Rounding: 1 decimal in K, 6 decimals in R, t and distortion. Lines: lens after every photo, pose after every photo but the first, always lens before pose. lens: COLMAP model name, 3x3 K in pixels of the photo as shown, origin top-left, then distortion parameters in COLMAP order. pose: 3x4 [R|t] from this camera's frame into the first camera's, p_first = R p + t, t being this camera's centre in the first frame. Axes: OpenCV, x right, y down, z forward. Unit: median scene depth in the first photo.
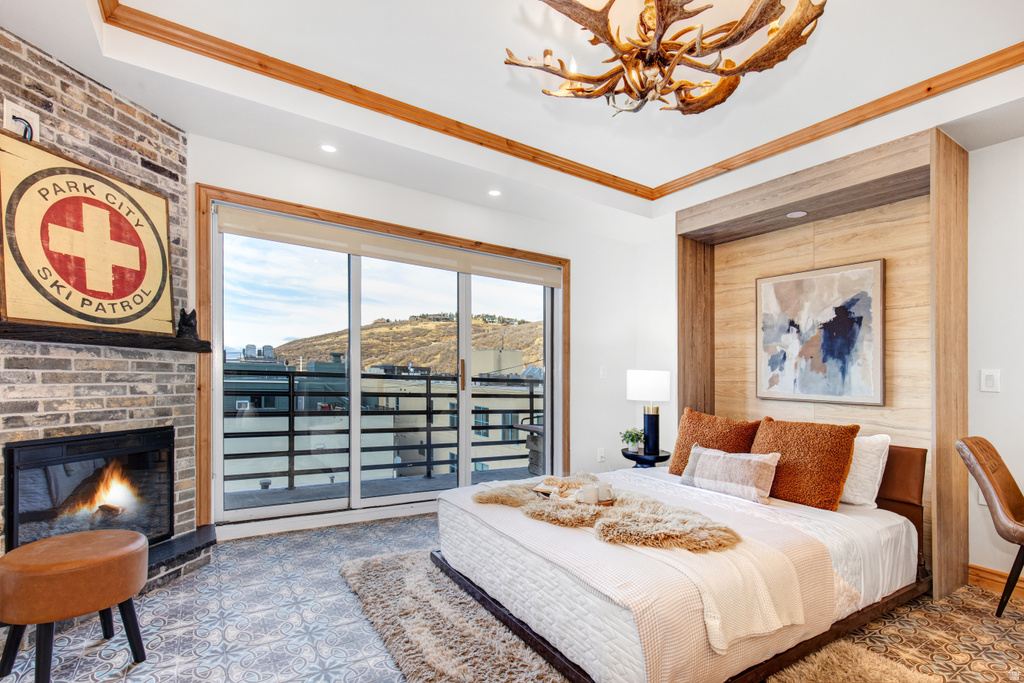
lens RADIAL K [[479.2, 0, 504.9], [0, 479.2, 377.6], [0, 0, 1]] dist [0.004863, -0.001229]
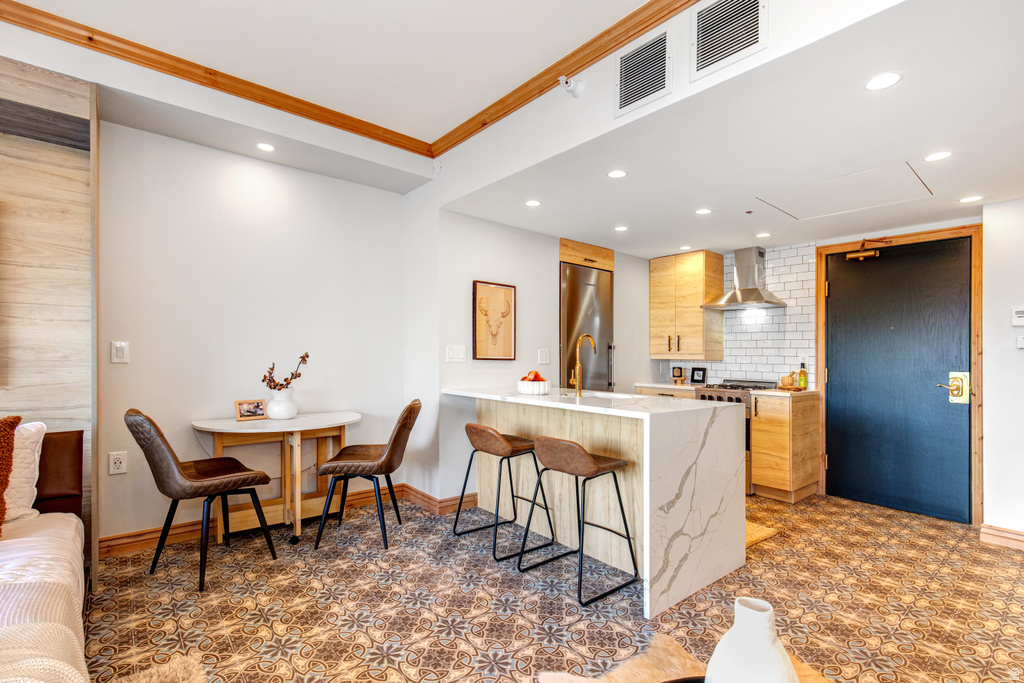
lens RADIAL K [[479.2, 0, 512.8], [0, 479.2, 341.1], [0, 0, 1]] dist [0.004863, -0.001229]
pose [[-0.130219, 0.003752, 0.991478, -0.131006], [-0.016689, 0.999843, -0.005975, -0.027537], [-0.991345, -0.017325, -0.130136, 0.309412]]
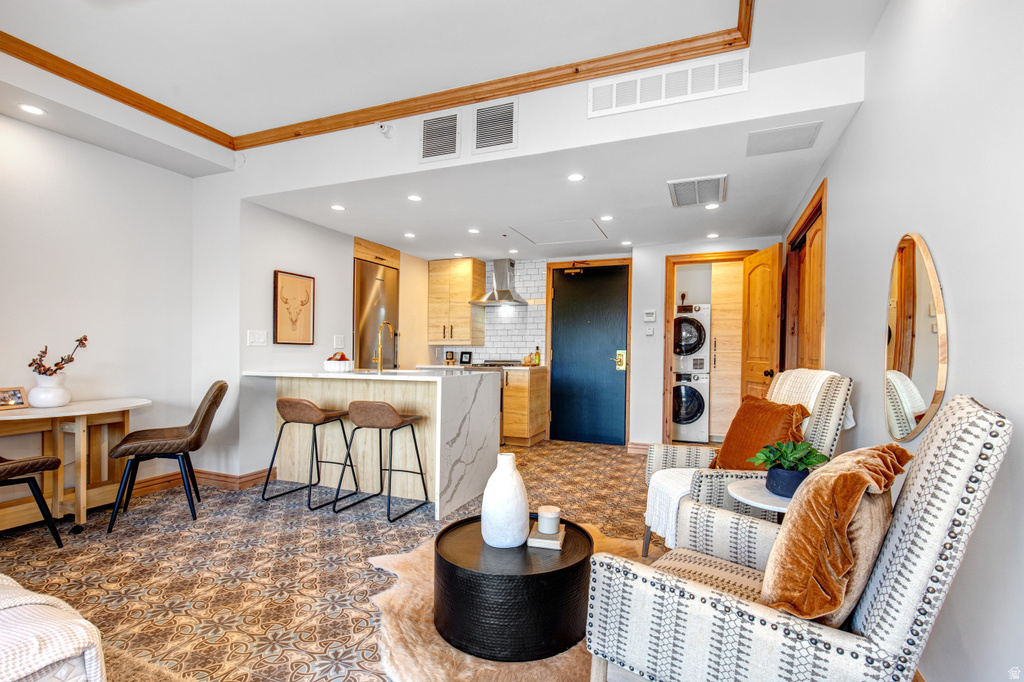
lens RADIAL K [[479.2, 0, 520.5], [0, 479.2, 347.7], [0, 0, 1]] dist [0.004863, -0.001229]
pose [[-0.585558, -0.026772, 0.810188, -0.420324], [-0.022958, 0.999601, 0.016438, -0.008990], [-0.810305, -0.008975, -0.585939, 0.503441]]
